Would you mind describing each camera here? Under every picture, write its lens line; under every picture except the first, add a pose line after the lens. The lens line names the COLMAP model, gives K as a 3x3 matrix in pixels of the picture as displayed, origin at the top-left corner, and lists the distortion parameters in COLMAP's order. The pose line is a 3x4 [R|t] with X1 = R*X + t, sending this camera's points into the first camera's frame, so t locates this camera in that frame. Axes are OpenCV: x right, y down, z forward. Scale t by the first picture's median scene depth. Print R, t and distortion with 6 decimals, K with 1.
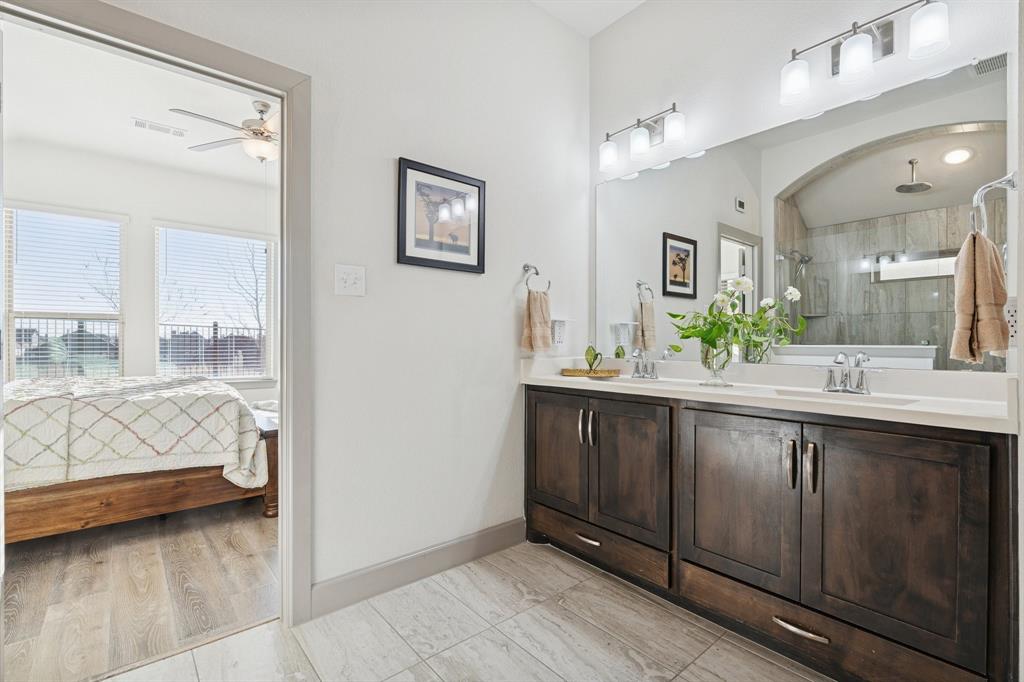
lens RADIAL K [[469.7, 0, 512.3], [0, 469.7, 342.4], [0, 0, 1]] dist [0.002742, 0.000316]
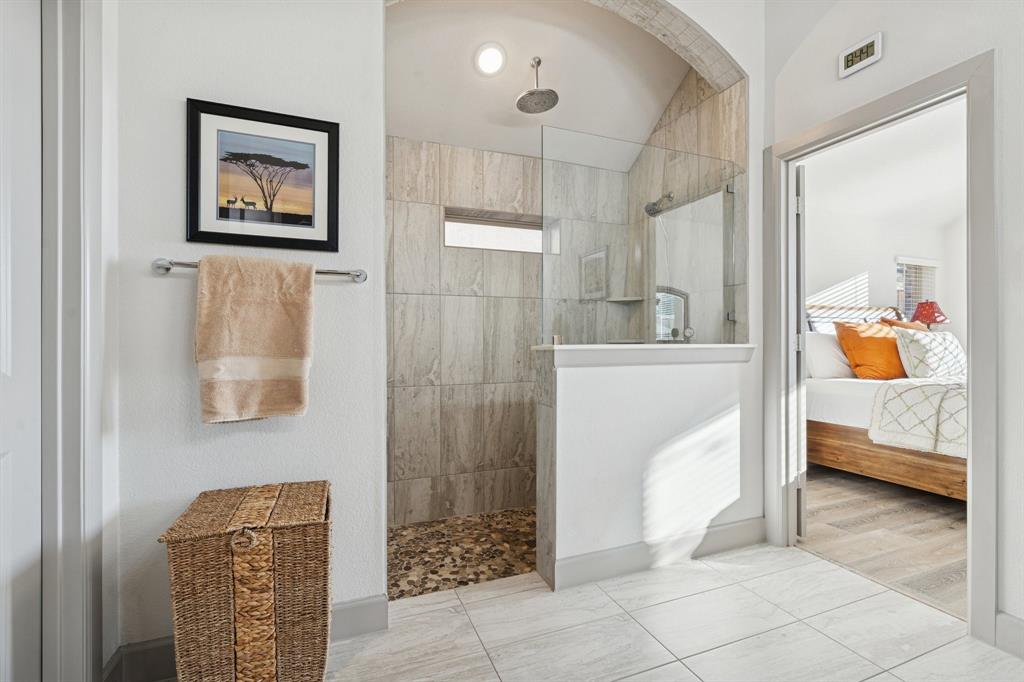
lens RADIAL K [[469.7, 0, 513.9], [0, 469.7, 340.8], [0, 0, 1]] dist [0.002742, 0.000316]
pose [[-0.307604, -0.002245, -0.951512, 0.604705], [-0.000726, 0.999997, -0.002124, 0.002242], [0.951514, 0.000037, -0.307605, 0.330330]]
